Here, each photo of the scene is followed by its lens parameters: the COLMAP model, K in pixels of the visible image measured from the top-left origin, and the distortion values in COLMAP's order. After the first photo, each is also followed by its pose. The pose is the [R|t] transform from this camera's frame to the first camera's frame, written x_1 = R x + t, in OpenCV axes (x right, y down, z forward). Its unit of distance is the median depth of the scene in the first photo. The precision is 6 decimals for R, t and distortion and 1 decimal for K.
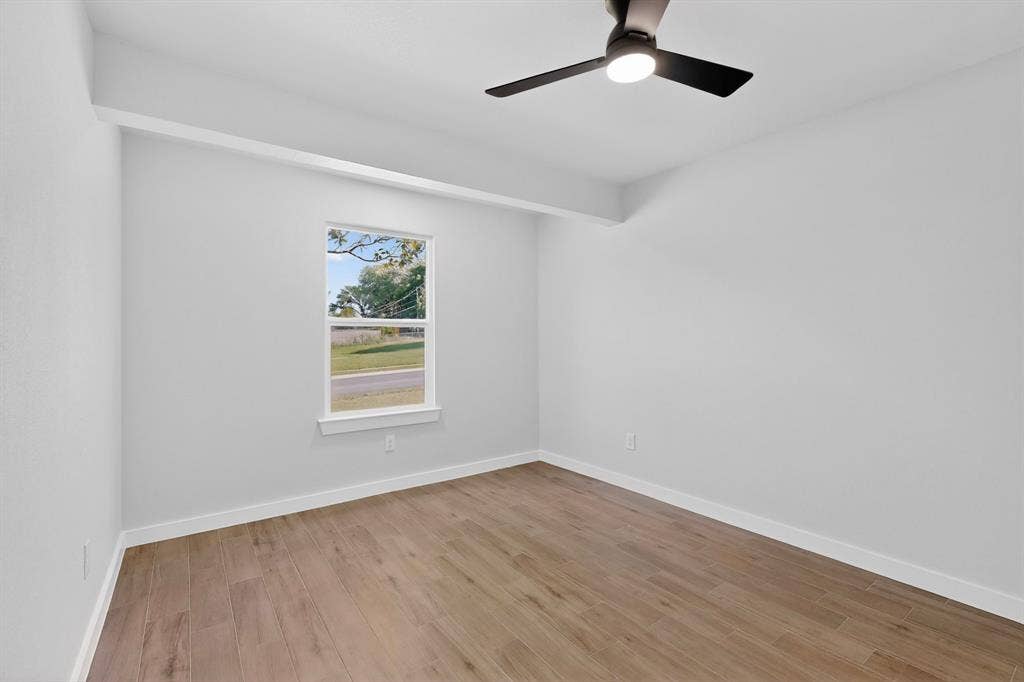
lens RADIAL K [[448.0, 0, 516.7], [0, 448.0, 332.9], [0, 0, 1]] dist [0.004046, -0.000382]
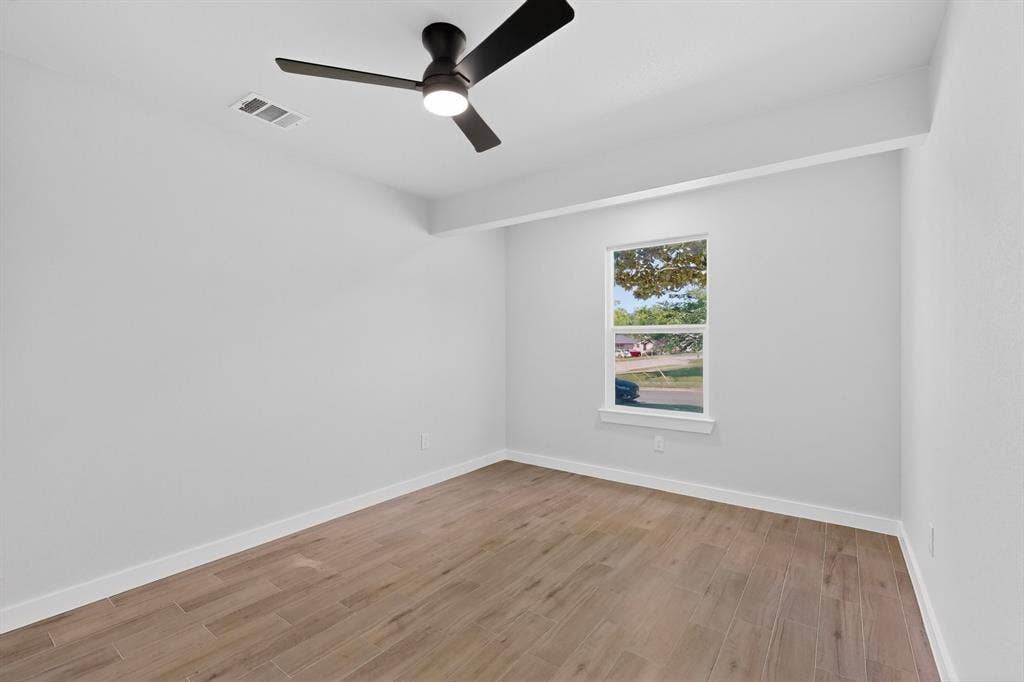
lens RADIAL K [[448.0, 0, 517.3], [0, 448.0, 348.4], [0, 0, 1]] dist [0.004046, -0.000382]
pose [[0.305229, 0.017697, -0.952114, 0.767994], [0.007684, 0.999749, 0.021046, -0.001694], [0.952248, -0.013740, 0.305017, 0.460051]]
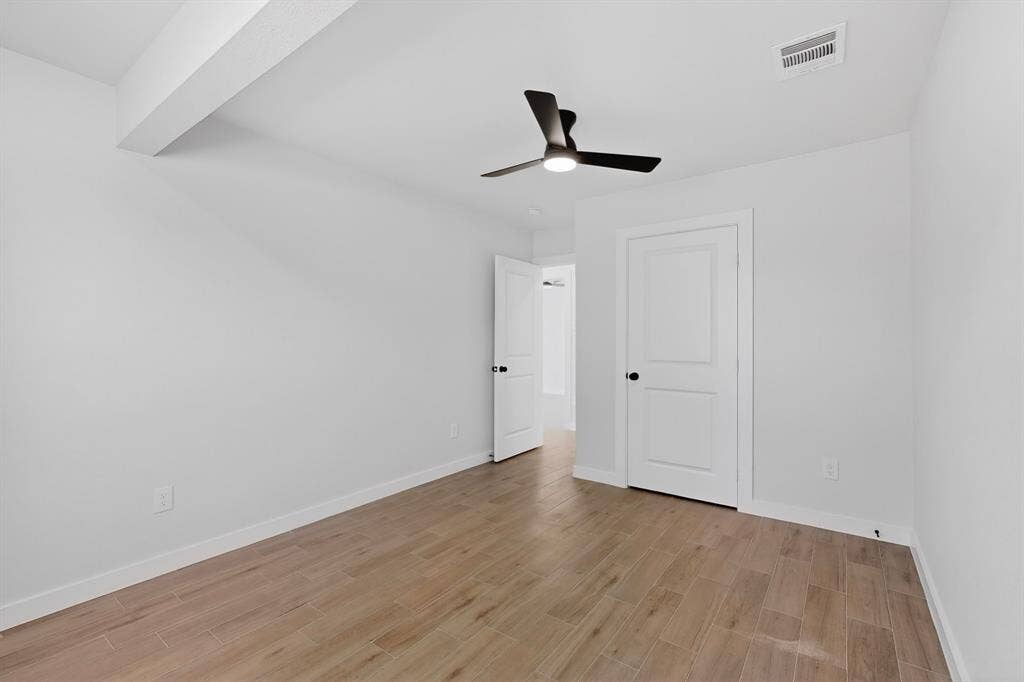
lens RADIAL K [[448.0, 0, 509.9], [0, 448.0, 334.9], [0, 0, 1]] dist [0.004046, -0.000382]
pose [[-0.288391, 0.014661, 0.957400, -0.653203], [-0.009100, 0.999796, -0.018052, 0.015001], [-0.957469, -0.013918, -0.288199, 0.894551]]
